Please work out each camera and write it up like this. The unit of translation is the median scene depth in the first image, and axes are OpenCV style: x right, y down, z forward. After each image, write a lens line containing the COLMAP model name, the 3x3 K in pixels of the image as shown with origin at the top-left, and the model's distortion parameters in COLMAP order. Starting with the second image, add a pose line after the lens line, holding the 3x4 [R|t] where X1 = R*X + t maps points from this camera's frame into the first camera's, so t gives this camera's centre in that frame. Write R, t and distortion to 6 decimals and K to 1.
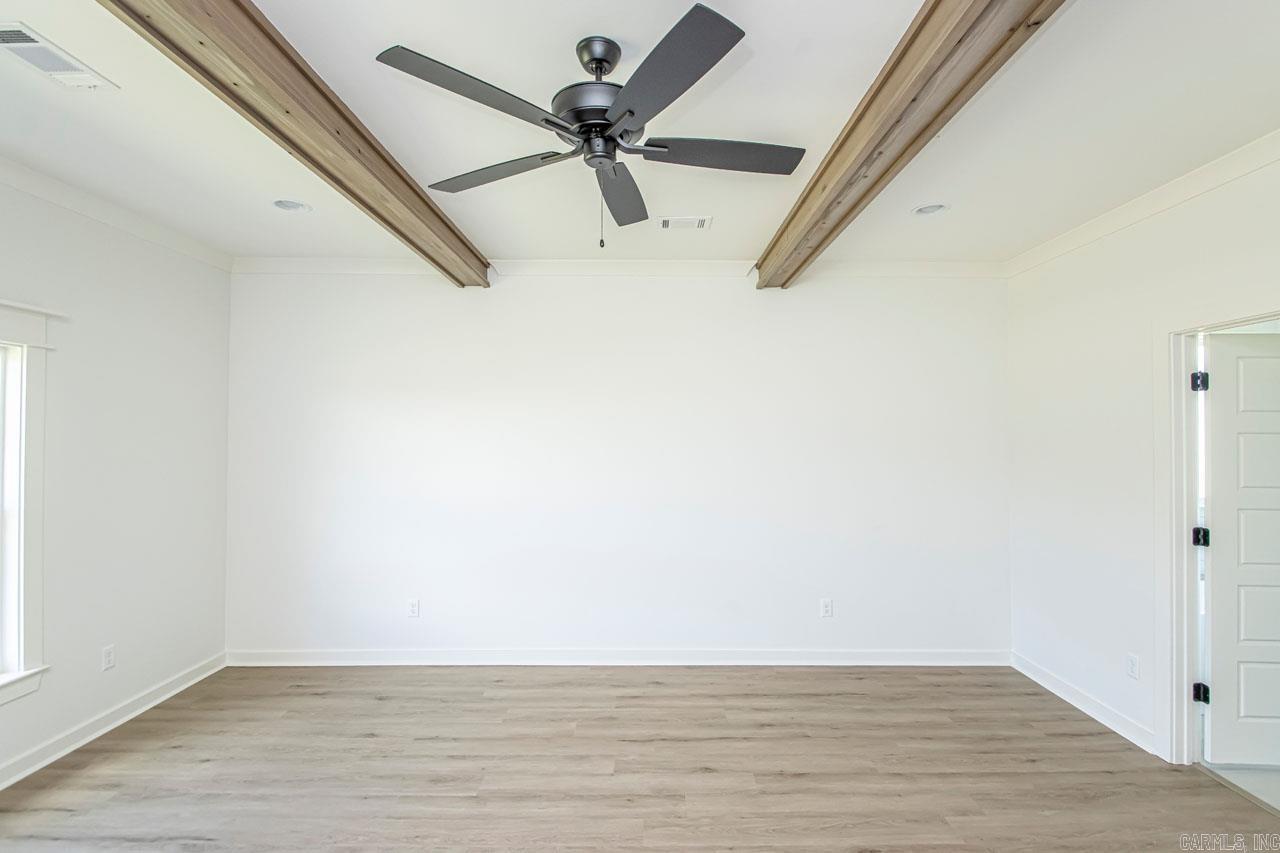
lens RADIAL K [[593.0, 0, 654.3], [0, 593.0, 423.8], [0, 0, 1]] dist [0.020001, -0.022776]
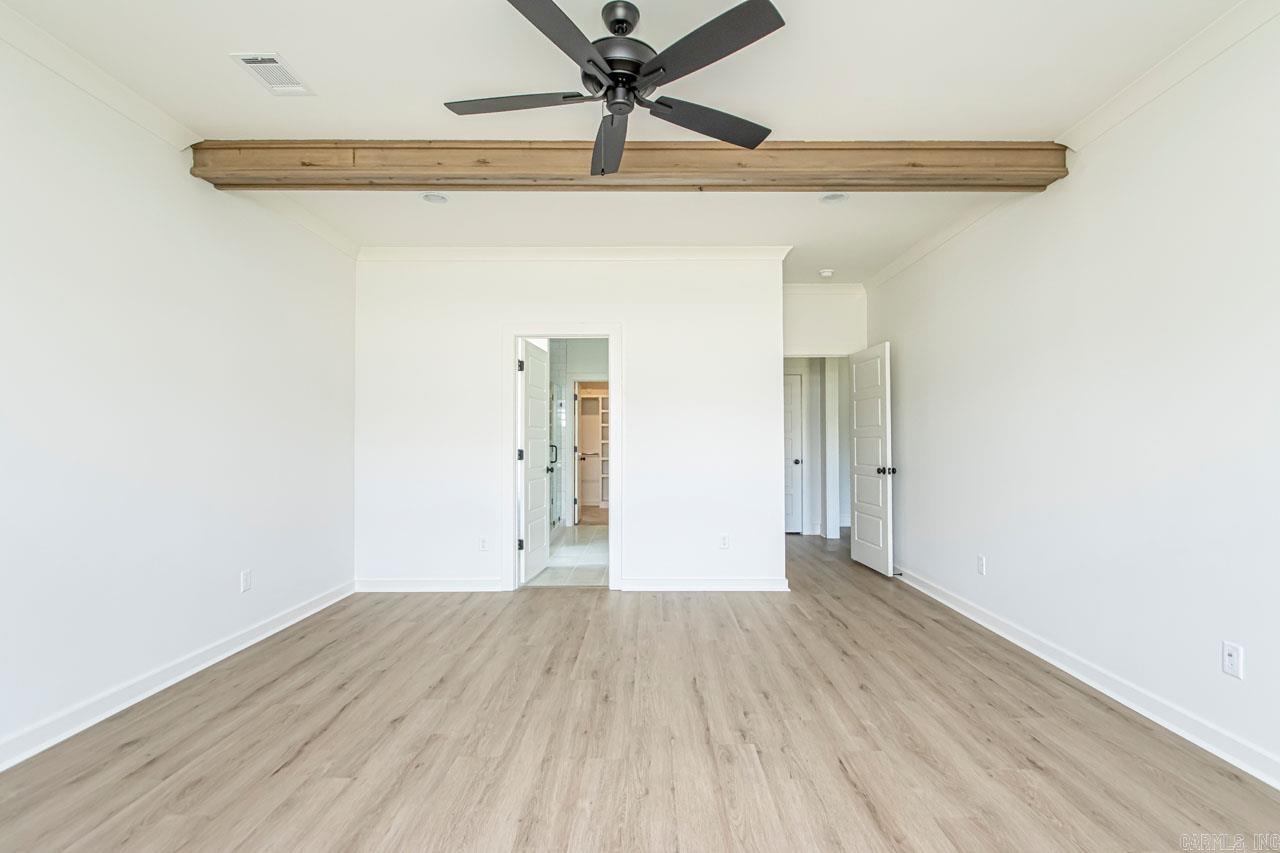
lens RADIAL K [[593.0, 0, 654.3], [0, 593.0, 423.8], [0, 0, 1]] dist [0.020001, -0.022776]
pose [[0.006732, 0.027399, 0.999602, -0.742482], [-0.018715, 0.999453, -0.027269, 0.127298], [-0.999802, -0.018524, 0.007241, 0.539612]]
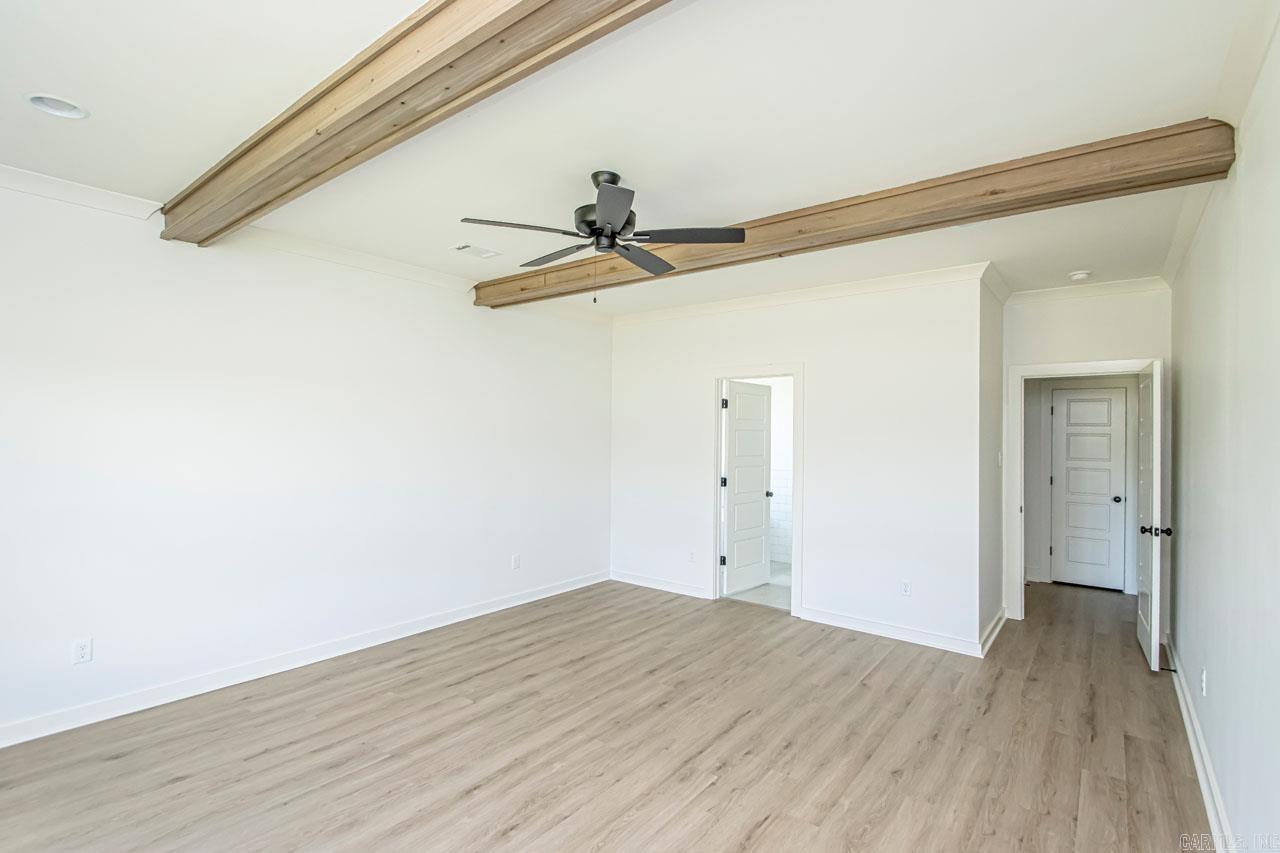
lens RADIAL K [[593.0, 0, 654.3], [0, 593.0, 423.8], [0, 0, 1]] dist [0.020001, -0.022776]
pose [[0.613323, 0.017290, 0.789643, -0.721579], [-0.027000, 0.999635, -0.000917, 0.003871], [-0.789370, -0.020758, 0.613566, -0.031223]]
